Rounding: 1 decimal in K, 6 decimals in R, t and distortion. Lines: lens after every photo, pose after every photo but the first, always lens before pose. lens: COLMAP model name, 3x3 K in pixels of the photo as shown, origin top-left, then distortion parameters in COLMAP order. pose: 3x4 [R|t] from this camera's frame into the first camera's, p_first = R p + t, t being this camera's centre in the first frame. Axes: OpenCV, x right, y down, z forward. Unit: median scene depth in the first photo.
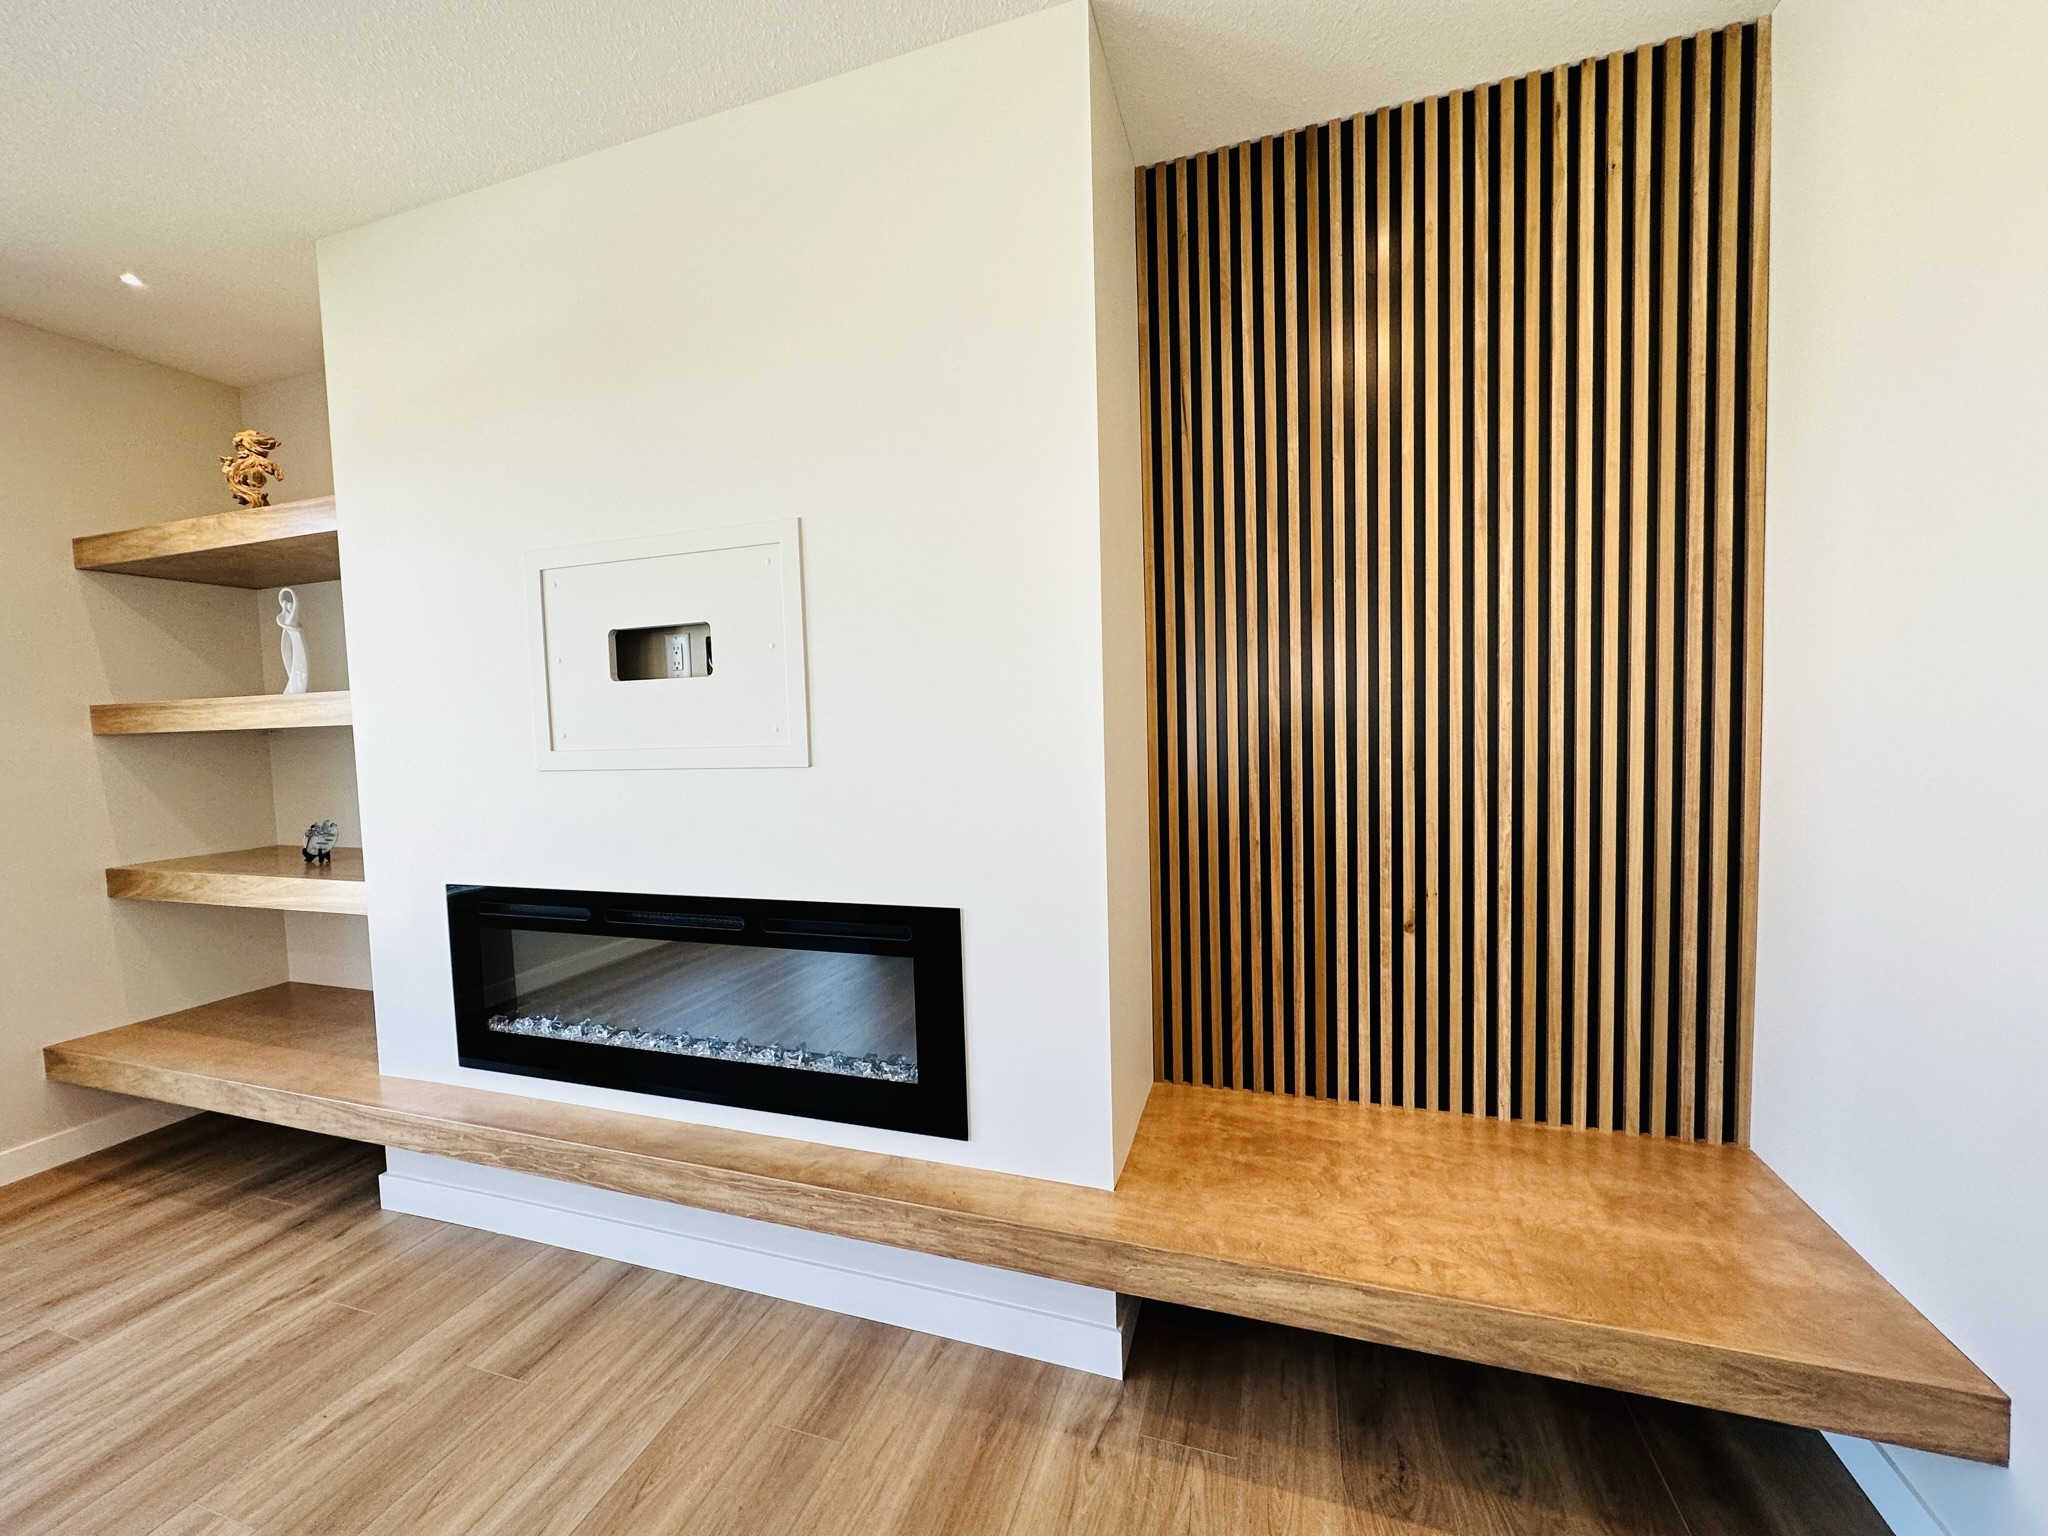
lens RADIAL K [[815.5, 0, 1024.0], [0, 815.5, 768.0], [0, 0, 1]] dist [-0.002029, -0.000156]
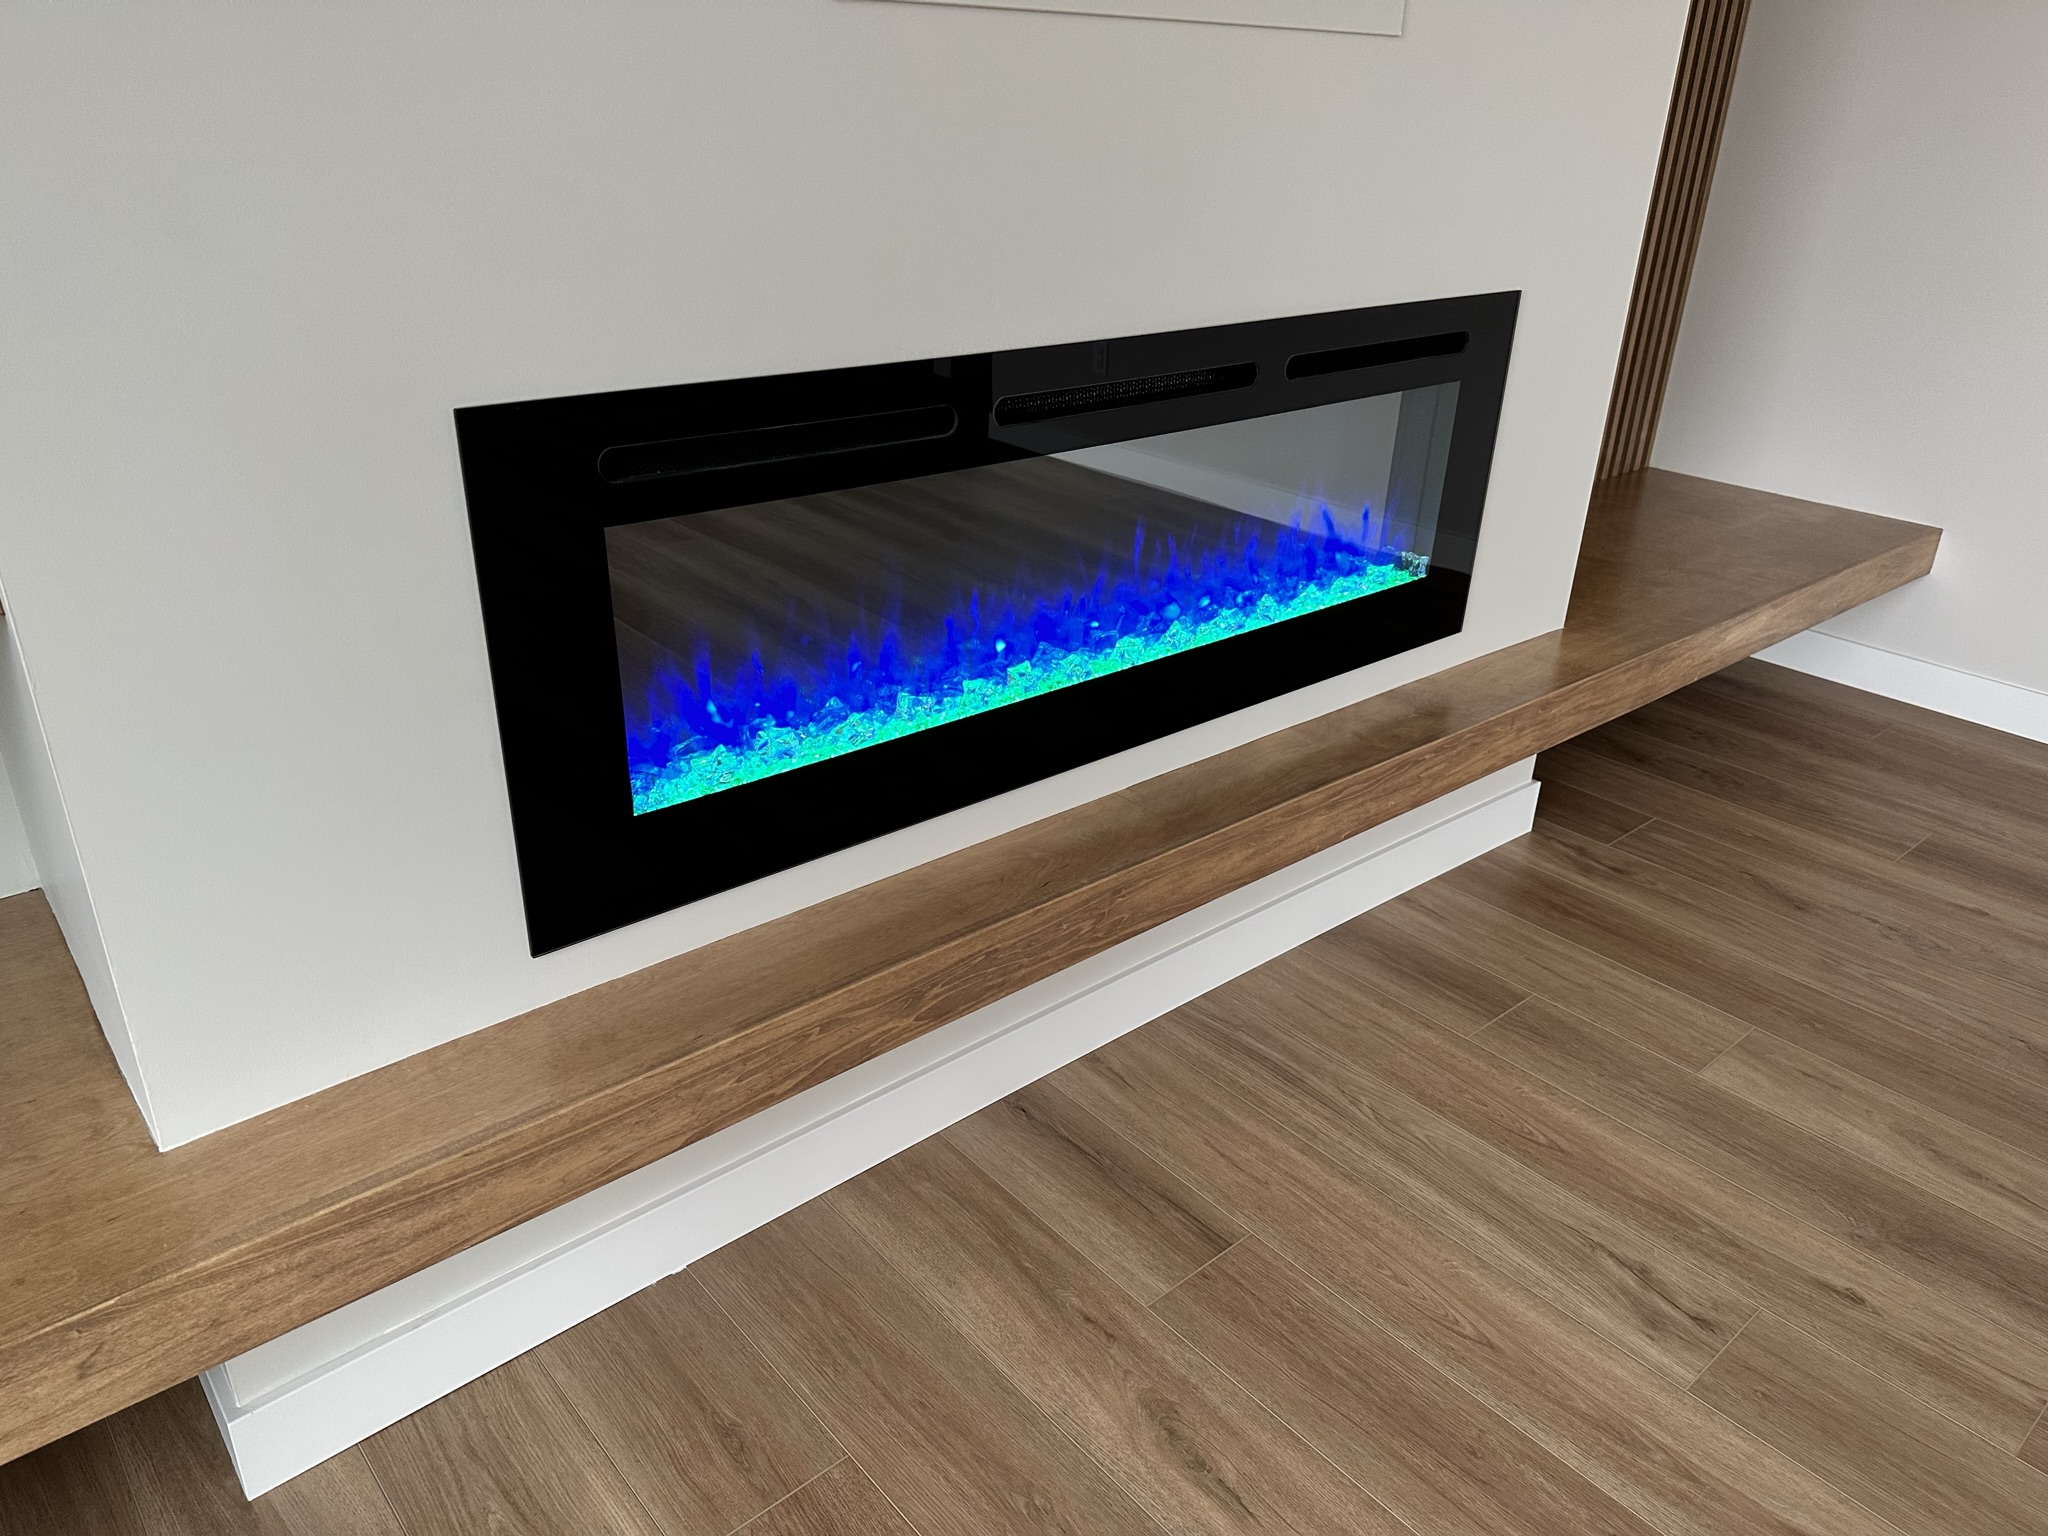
lens RADIAL K [[1445.0, 0, 1024.0], [0, 1445.0, 768.0], [0, 0, 1]] dist [0.054867, -0.087332]
pose [[0.508611, -0.325777, 0.796985, -1.288686], [0.006162, 0.927007, 0.374993, 0.080919], [-0.860974, -0.185814, 0.473493, 0.675517]]
